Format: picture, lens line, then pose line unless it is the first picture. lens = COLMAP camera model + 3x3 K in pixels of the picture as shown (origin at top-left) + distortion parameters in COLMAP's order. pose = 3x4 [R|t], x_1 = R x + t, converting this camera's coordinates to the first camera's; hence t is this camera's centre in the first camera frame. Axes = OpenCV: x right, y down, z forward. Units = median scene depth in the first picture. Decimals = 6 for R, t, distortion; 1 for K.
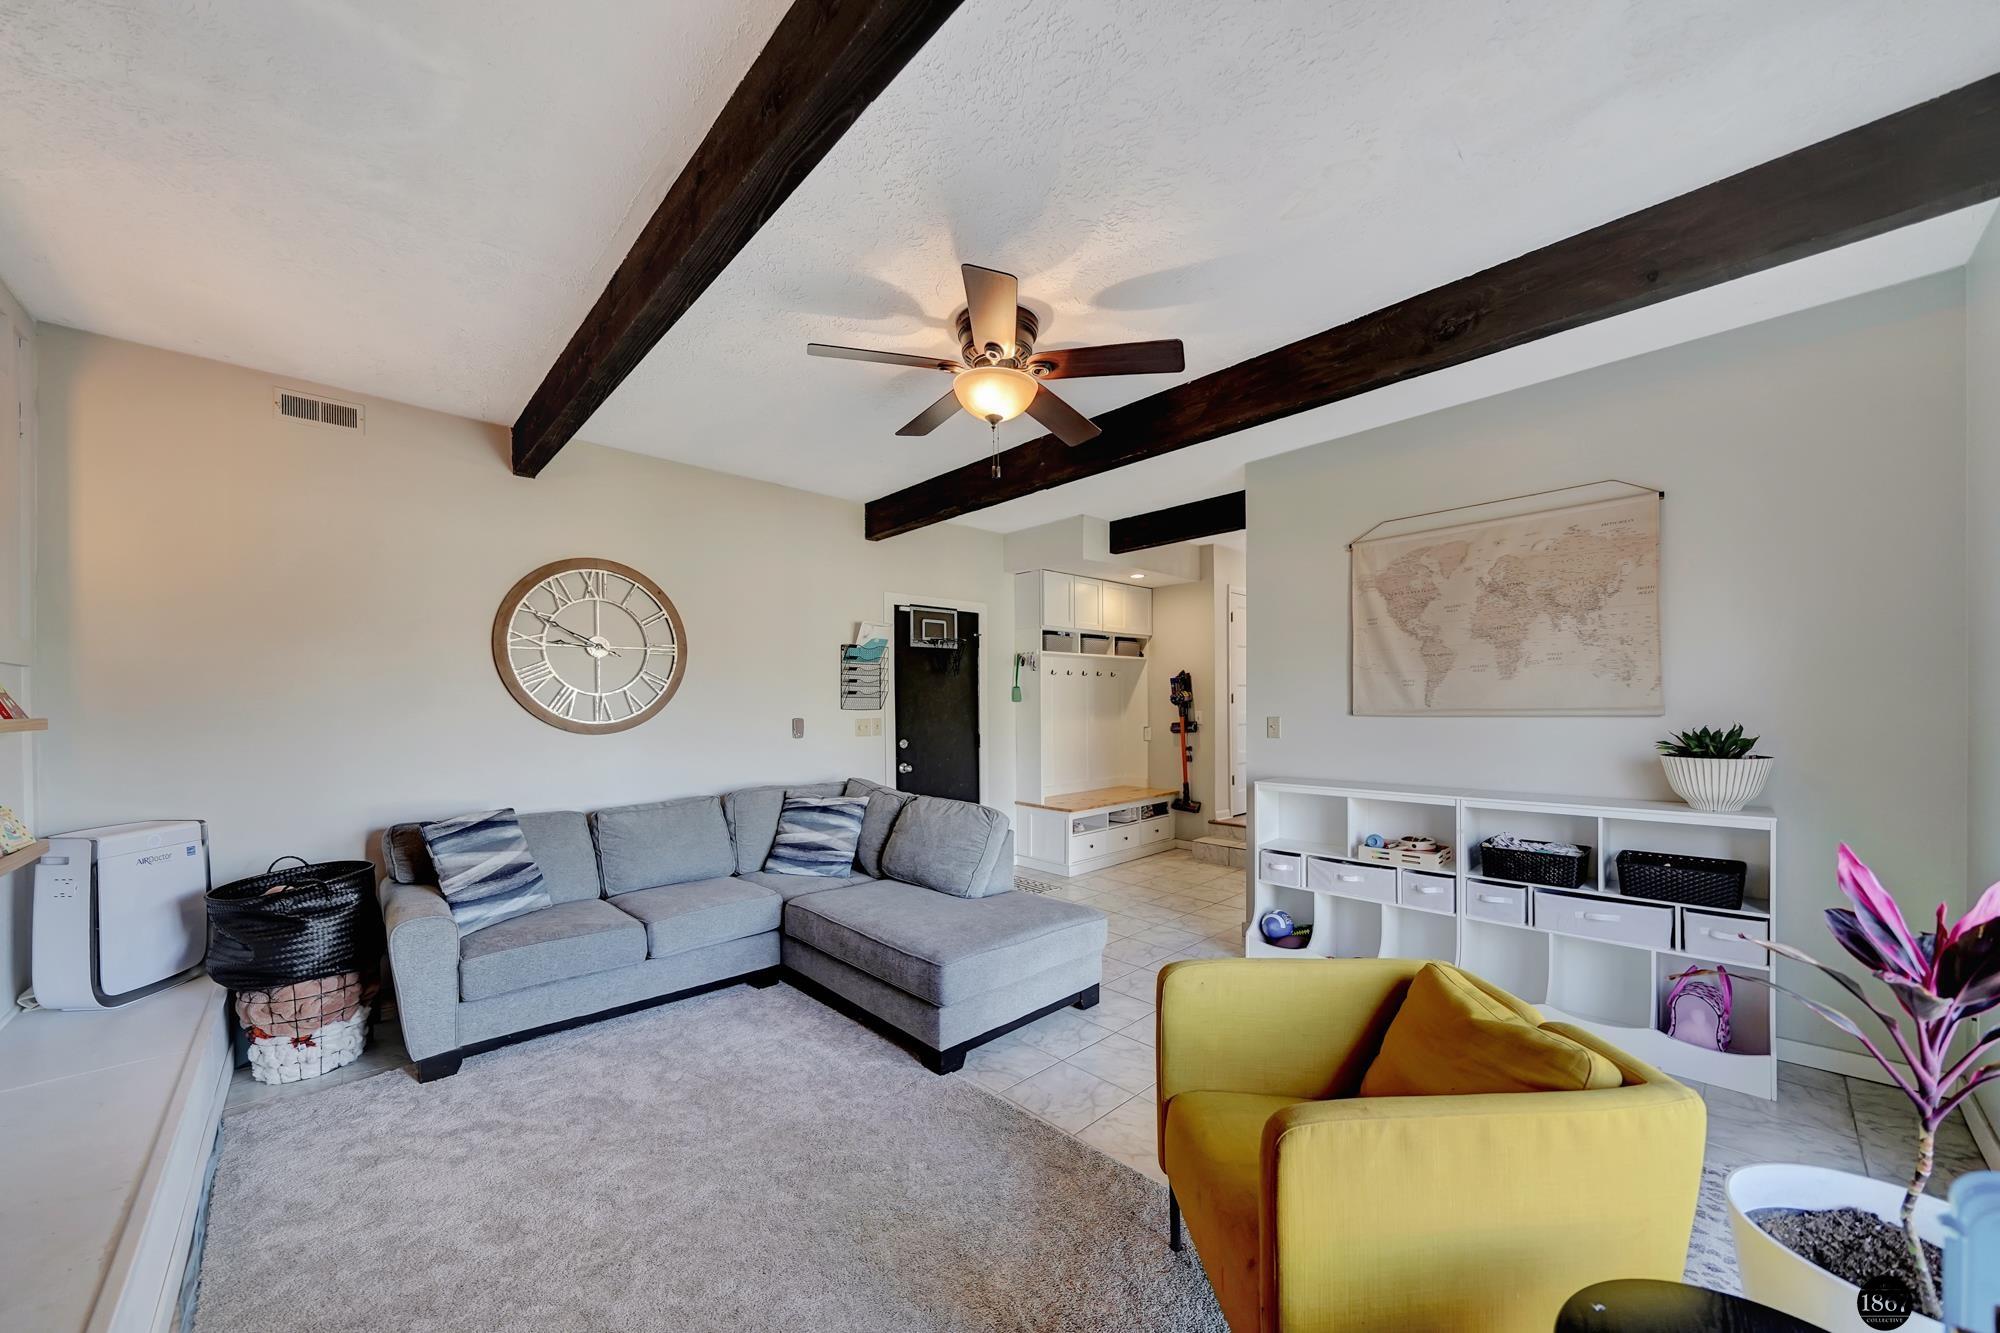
lens RADIAL K [[693.8, 0, 993.1], [0, 693.8, 698.8], [0, 0, 1]] dist [-0.004549, -0.000056]
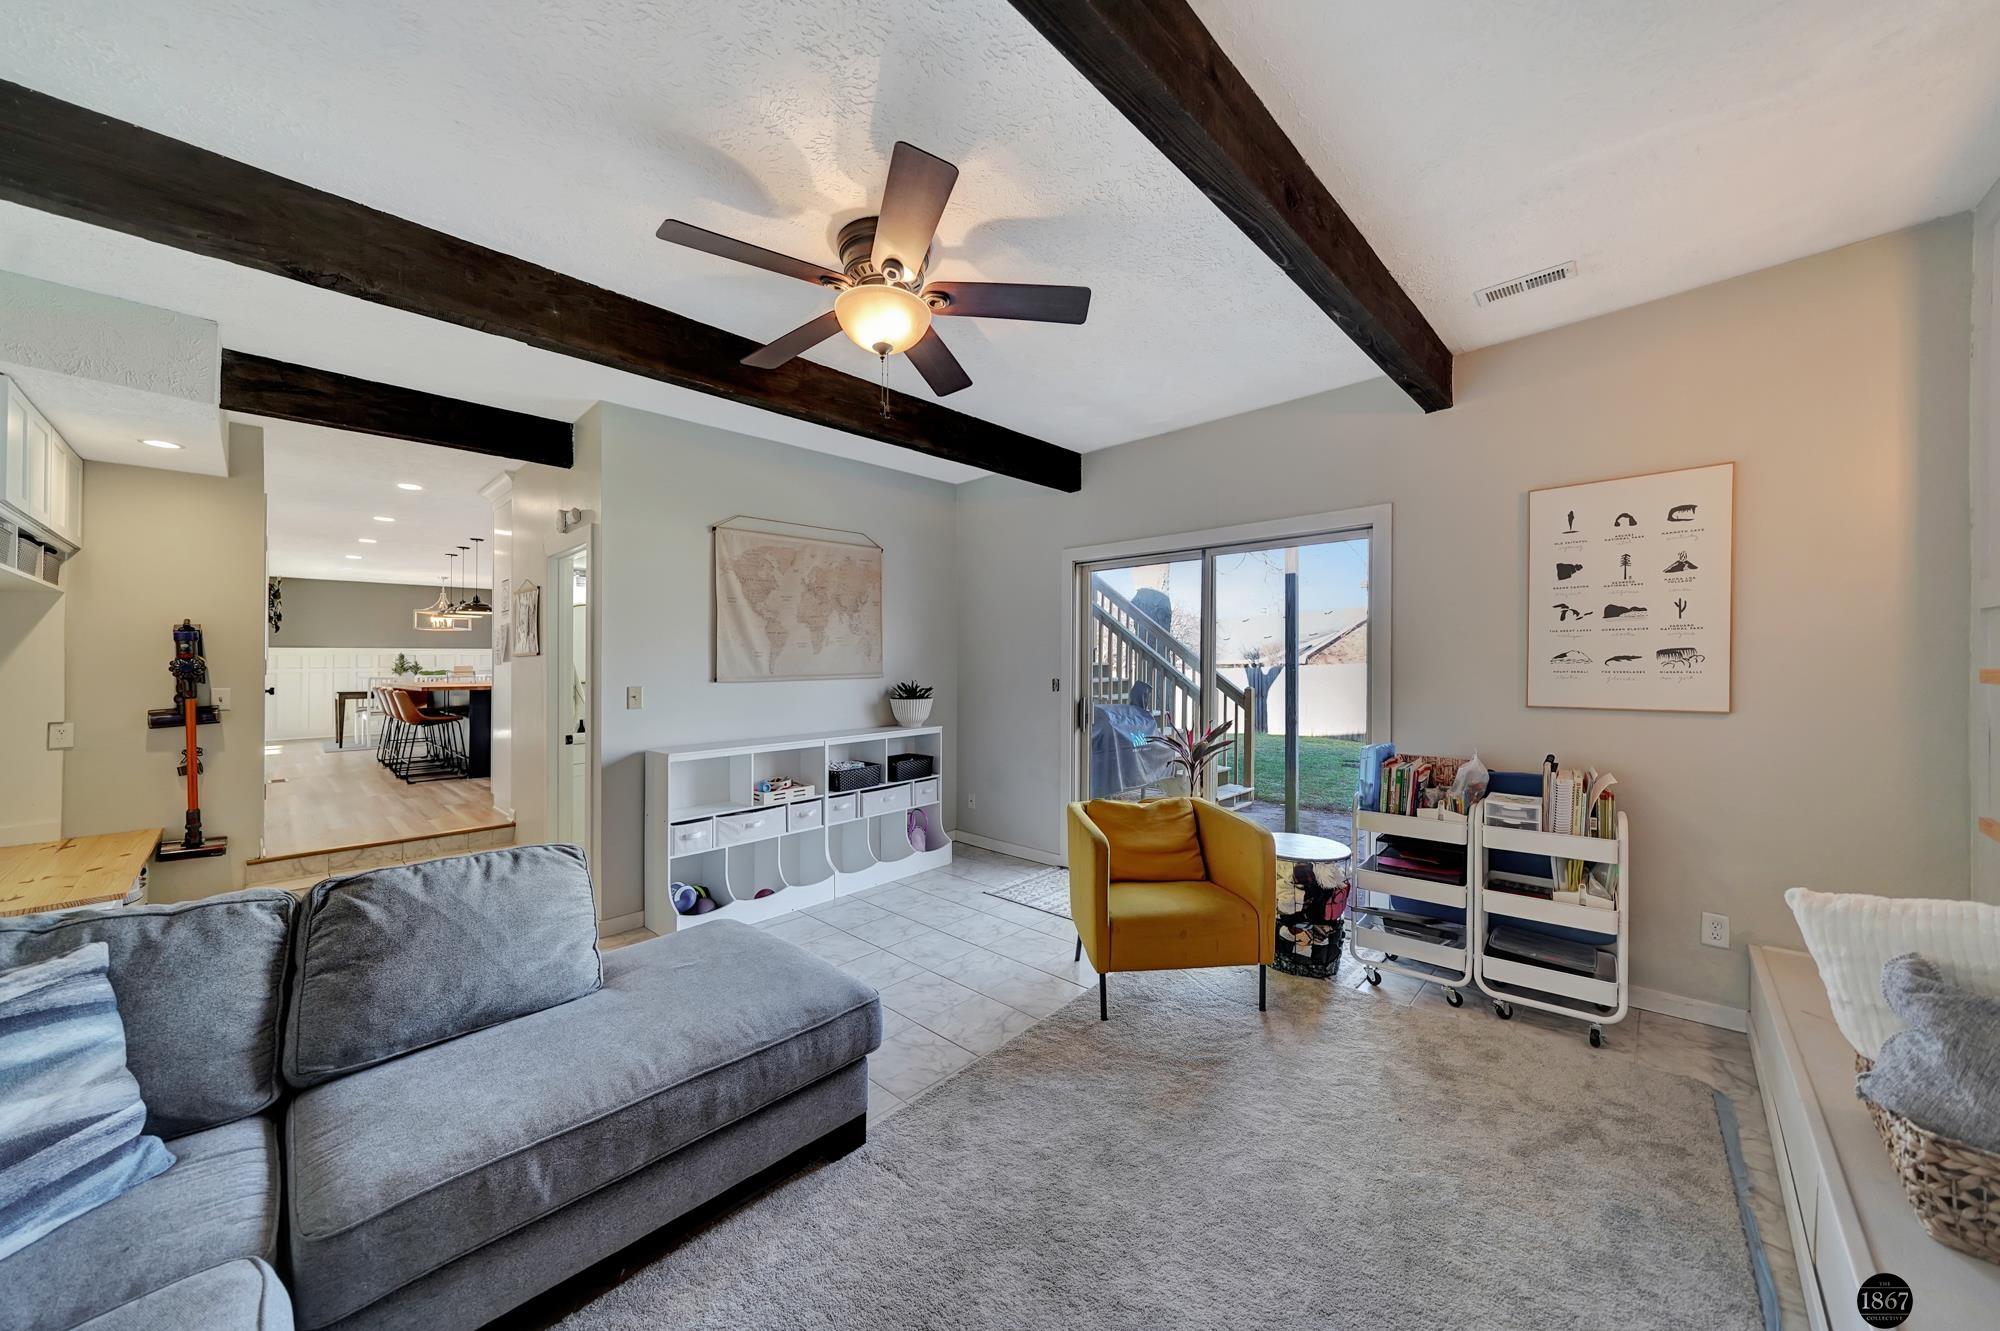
lens RADIAL K [[693.8, 0, 986.5], [0, 693.8, 664.7], [0, 0, 1]] dist [-0.004549, -0.000056]
pose [[-0.037321, 0.007816, 0.999273, -0.658079], [0.002773, 0.999966, -0.007718, 0.005735], [-0.999299, 0.002483, -0.037342, 0.674803]]
